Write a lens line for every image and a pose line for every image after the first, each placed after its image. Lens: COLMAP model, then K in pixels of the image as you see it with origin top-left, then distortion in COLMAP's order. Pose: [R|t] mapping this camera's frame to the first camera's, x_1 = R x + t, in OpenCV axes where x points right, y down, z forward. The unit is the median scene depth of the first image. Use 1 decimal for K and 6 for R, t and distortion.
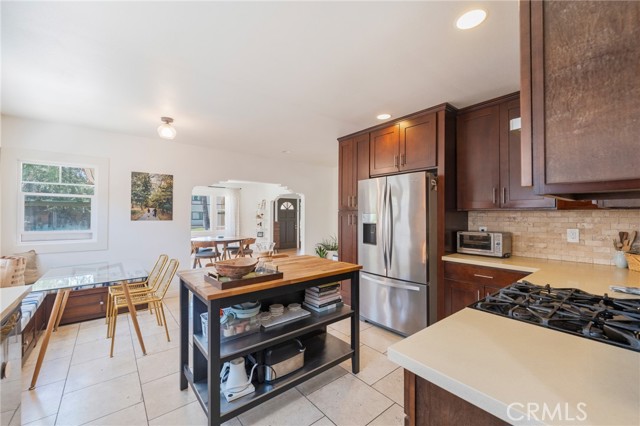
lens RADIAL K [[257.8, 0, 316.4], [0, 257.8, 215.2], [0, 0, 1]] dist [0.003984, -0.000041]
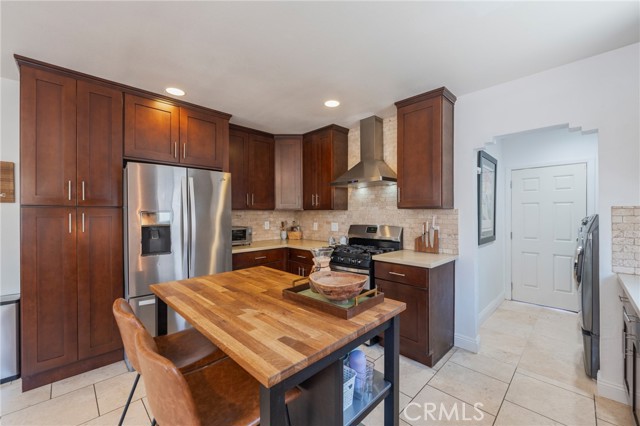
lens RADIAL K [[257.8, 0, 317.1], [0, 257.8, 211.9], [0, 0, 1]] dist [0.003984, -0.000041]
pose [[-0.090982, -0.002151, 0.995850, -0.735816], [-0.004276, 0.999989, 0.001769, -0.014298], [-0.995843, -0.004097, -0.090990, 0.807047]]
